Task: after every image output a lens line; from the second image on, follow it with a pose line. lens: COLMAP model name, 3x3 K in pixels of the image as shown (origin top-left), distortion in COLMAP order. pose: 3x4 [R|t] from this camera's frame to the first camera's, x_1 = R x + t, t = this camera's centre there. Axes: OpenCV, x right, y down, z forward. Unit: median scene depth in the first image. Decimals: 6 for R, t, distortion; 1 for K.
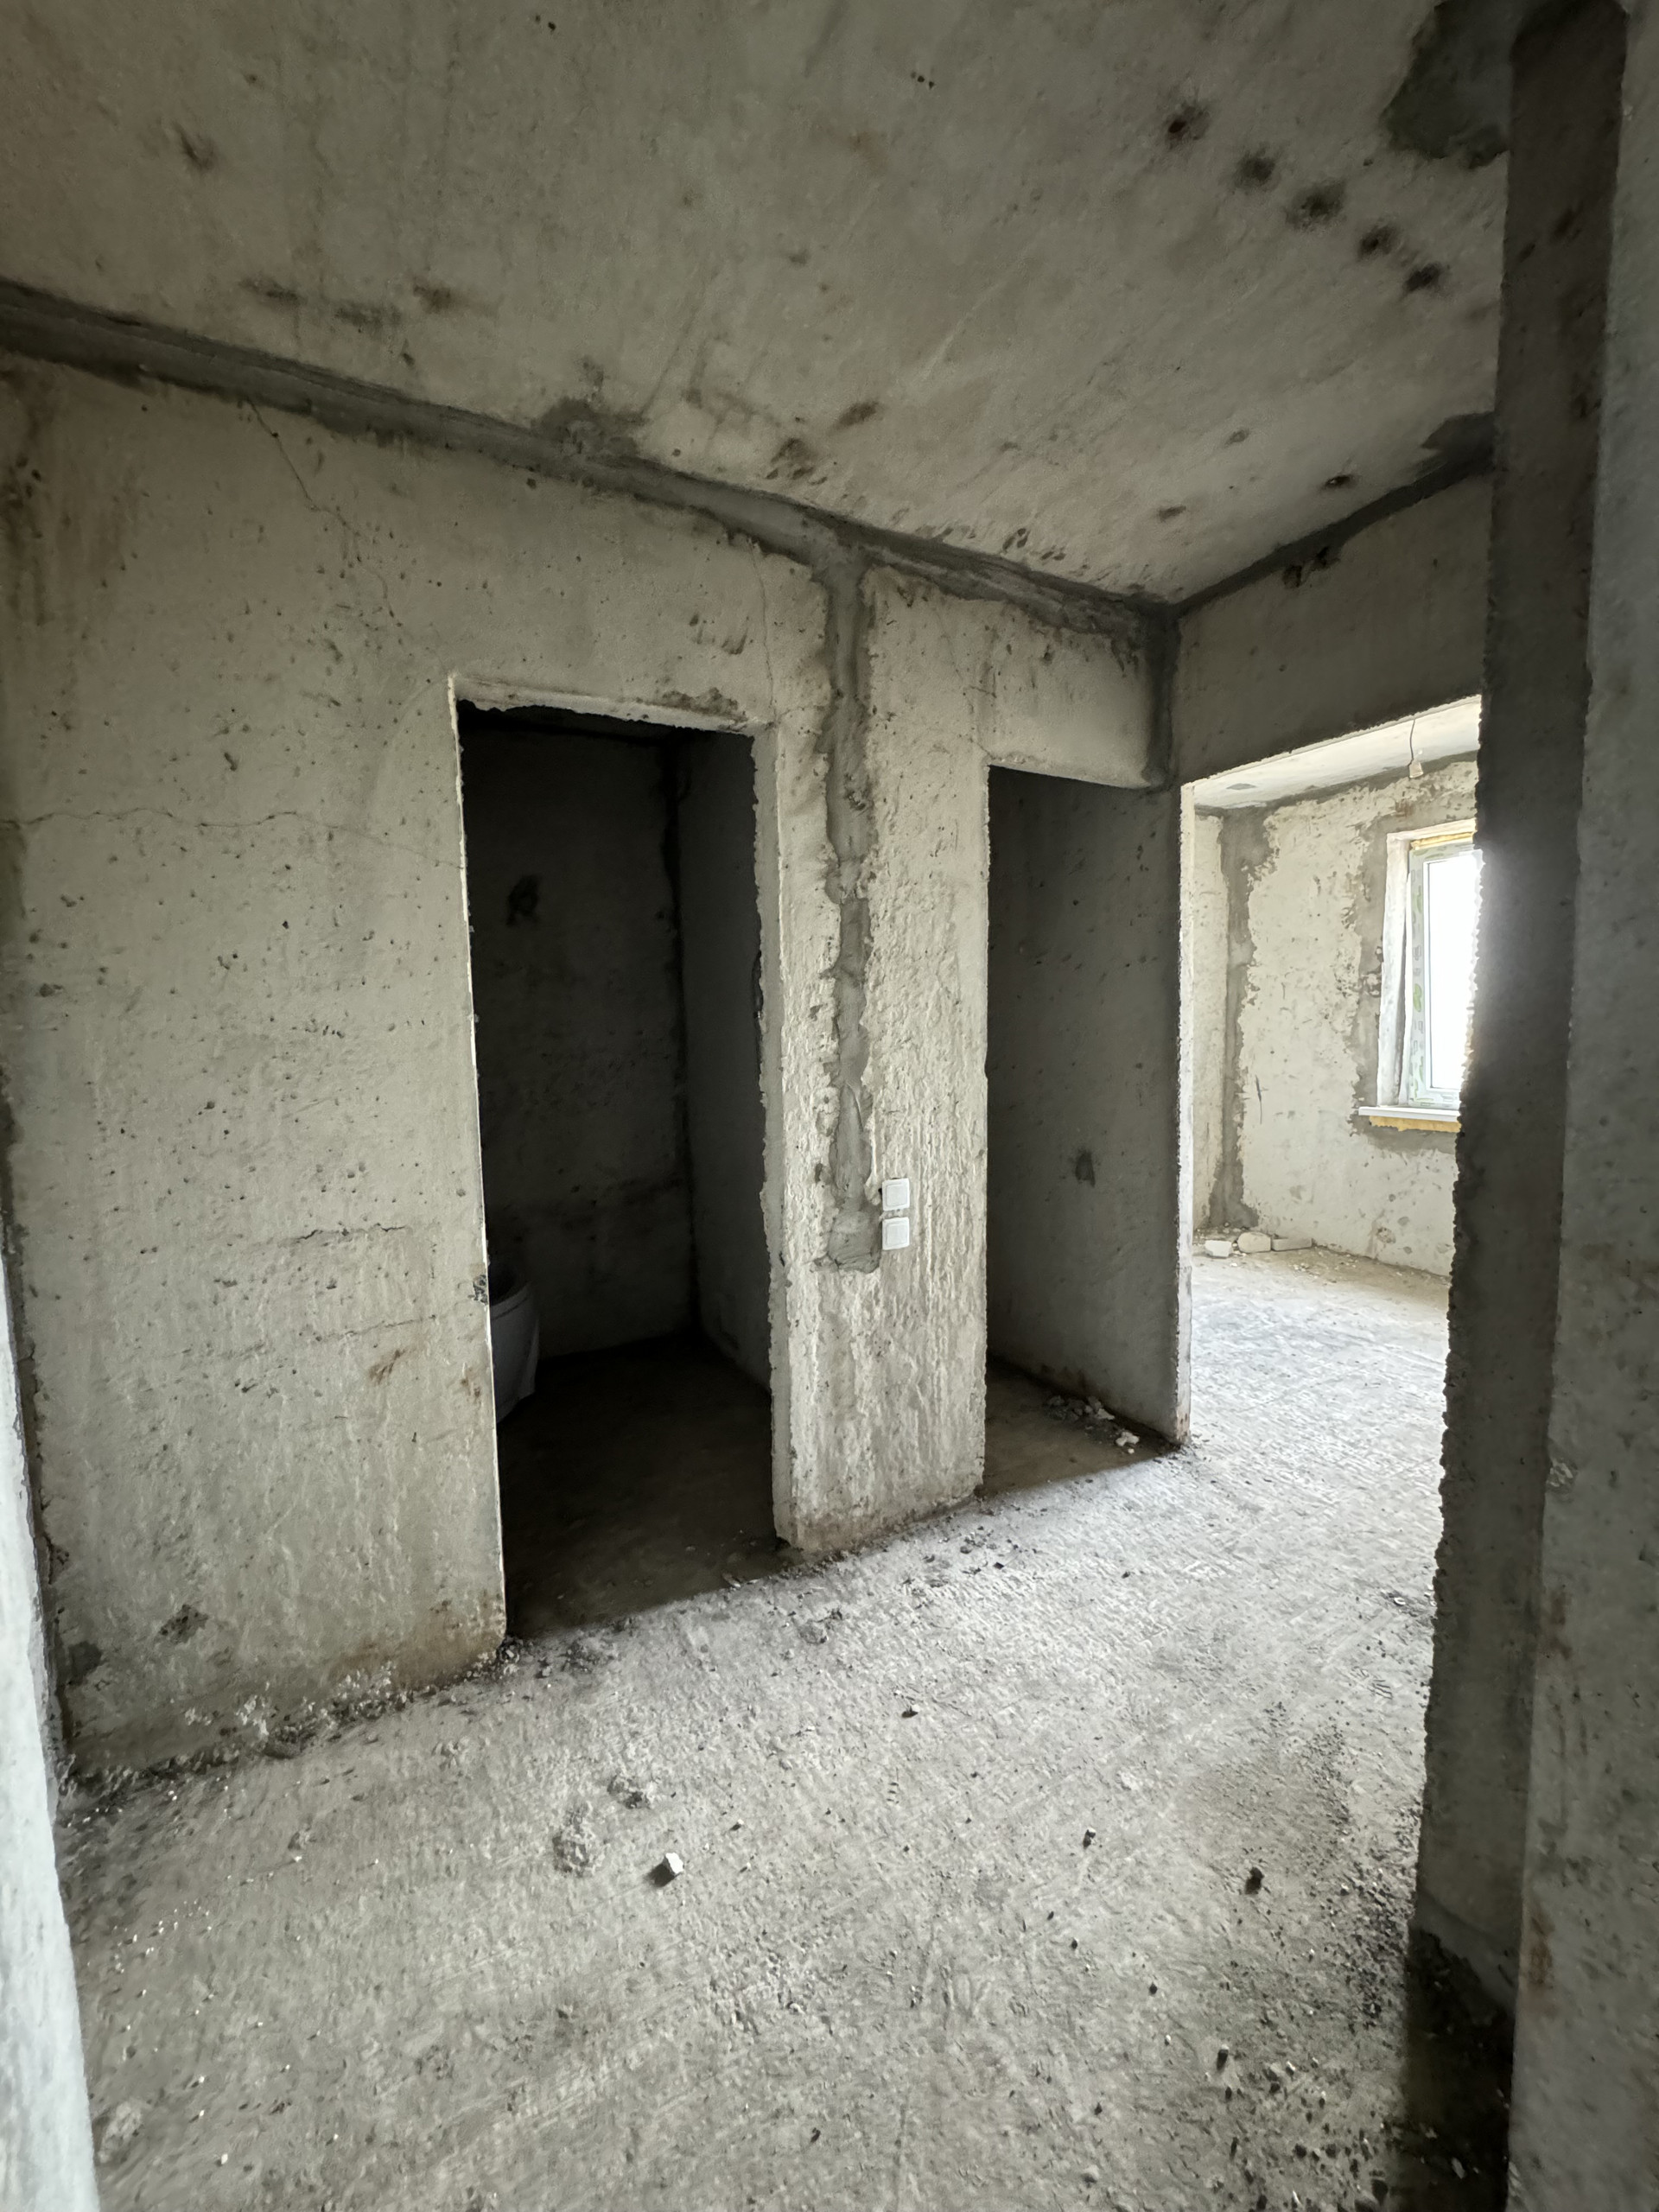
lens RADIAL K [[891.5, 0, 829.0], [0, 891.5, 1103.4], [0, 0, 1]] dist [0.001378, 0.000236]
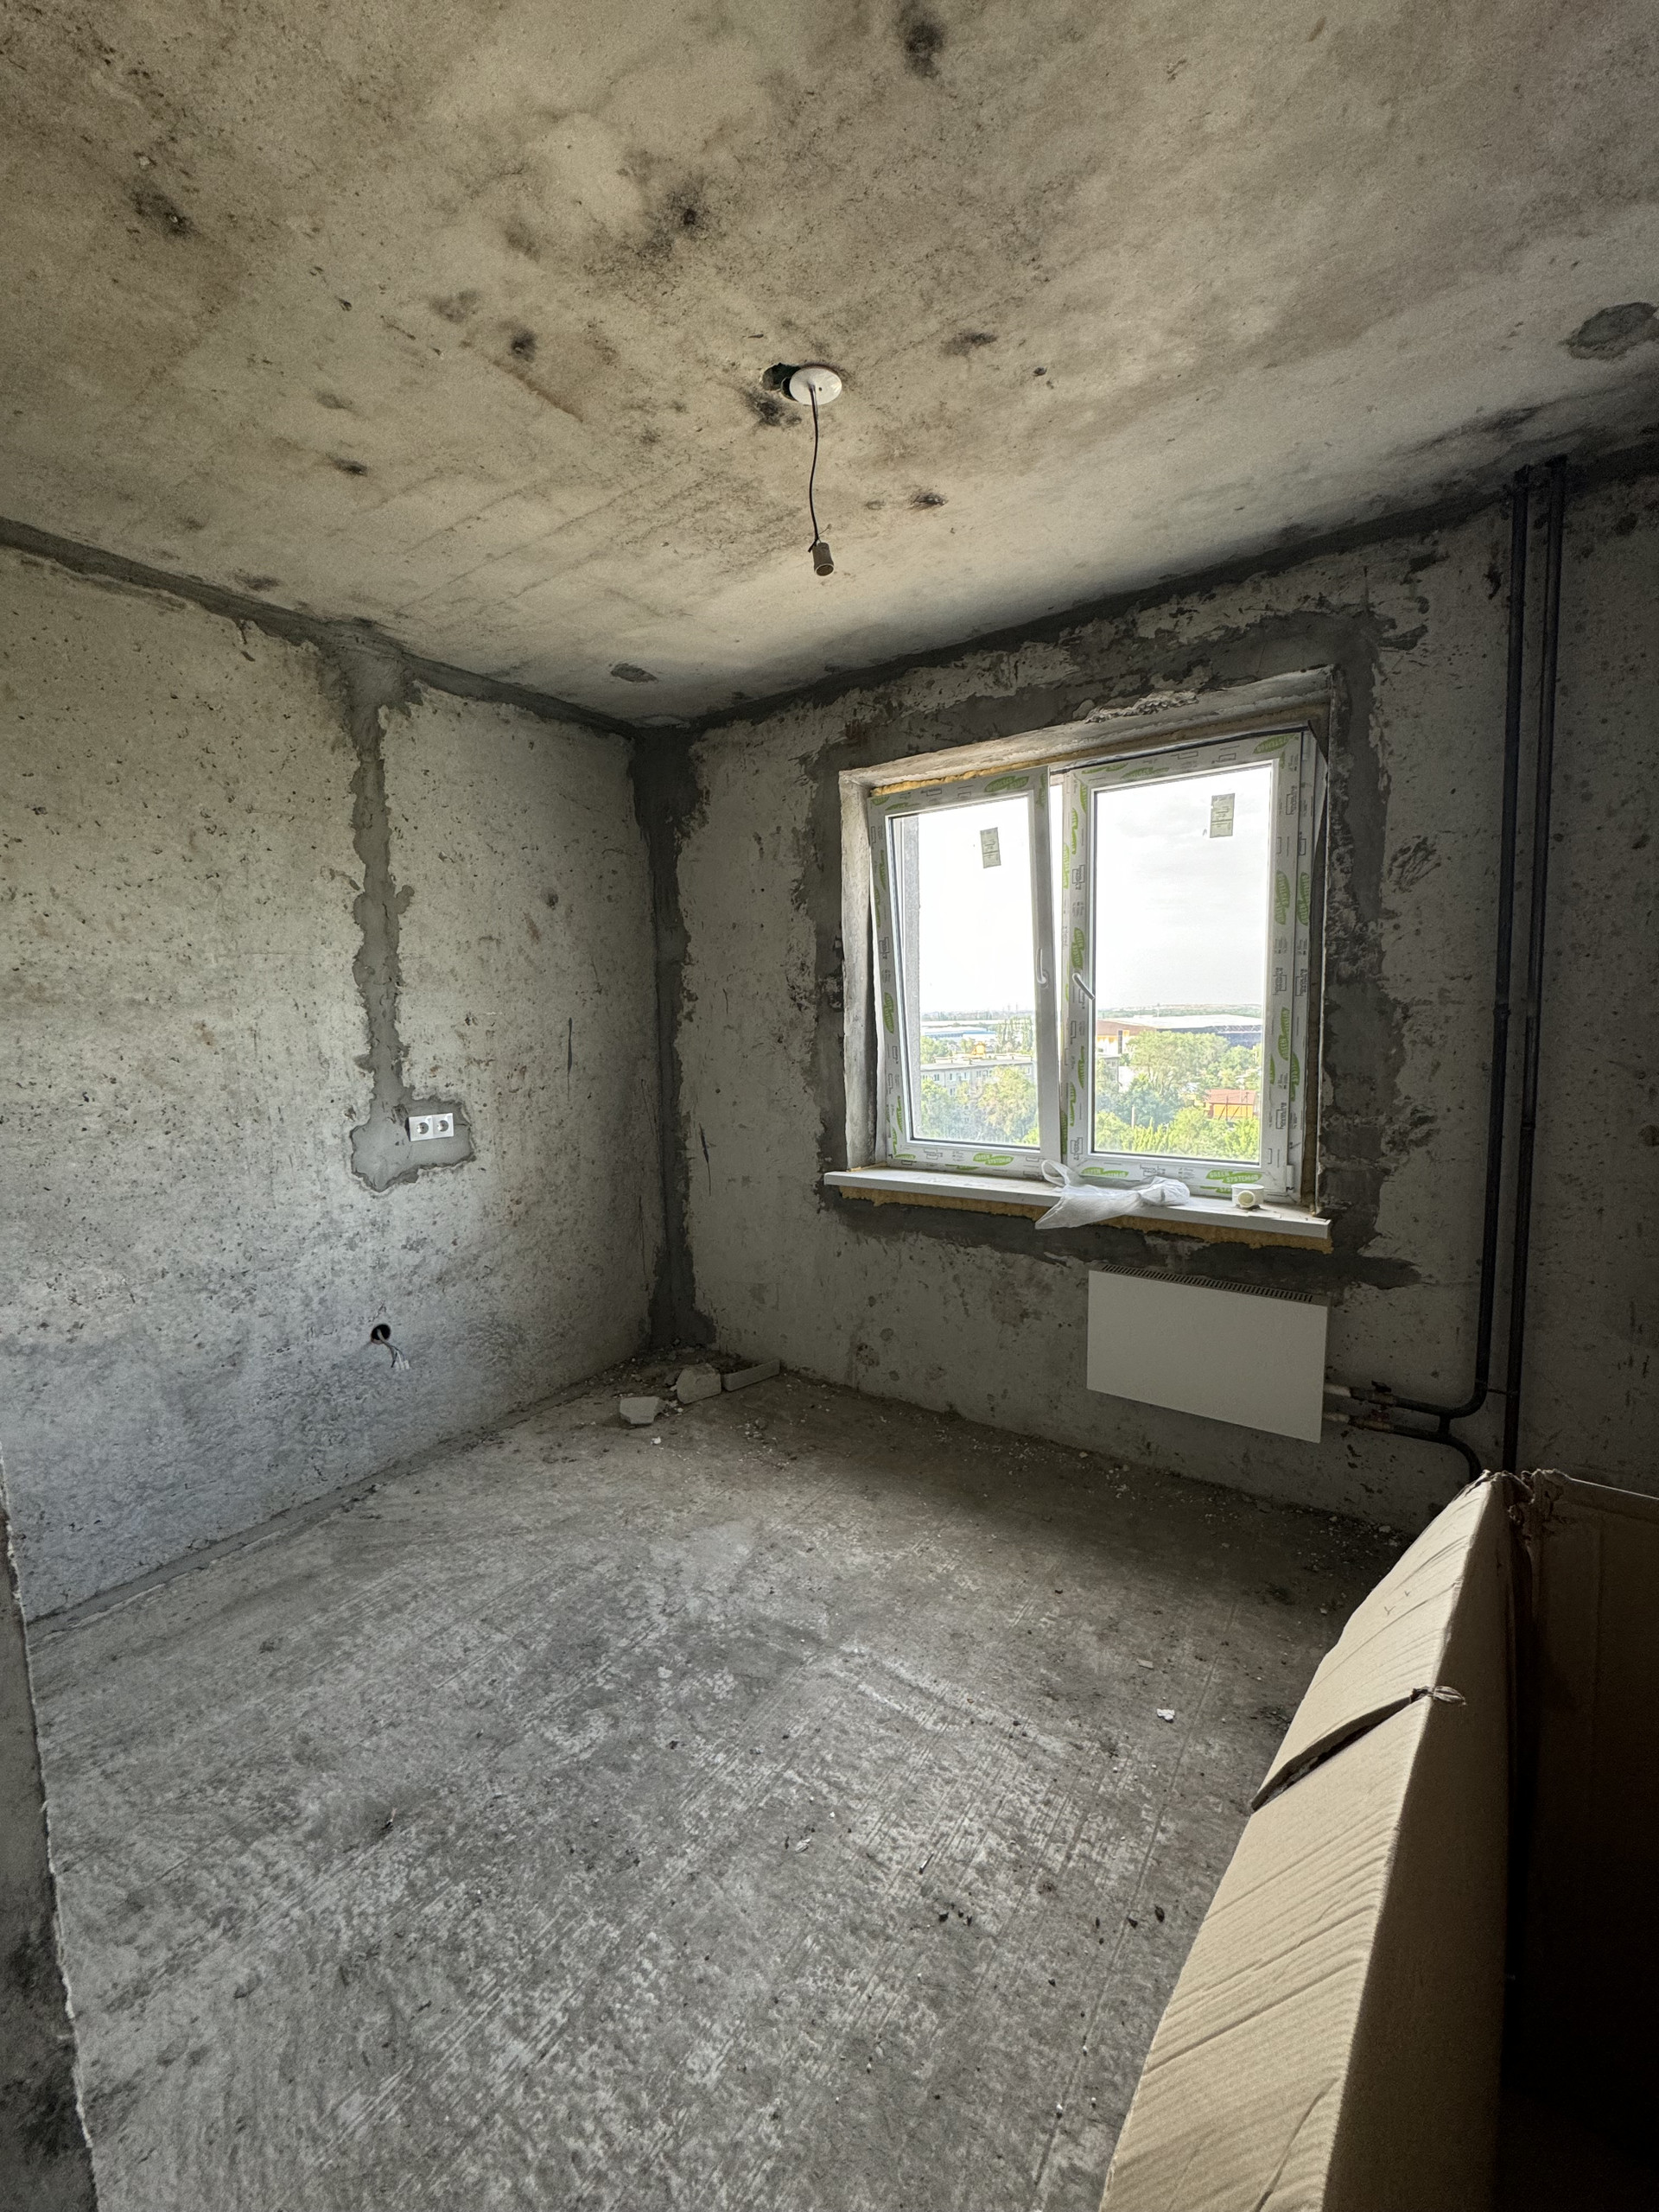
lens RADIAL K [[891.5, 0, 830.3], [0, 891.5, 1101.9], [0, 0, 1]] dist [0.001378, 0.000236]
pose [[0.893304, -0.042046, 0.447482, 0.299126], [0.046917, 0.998899, 0.000198, -0.050127], [-0.446997, 0.020818, 0.894293, 0.392152]]
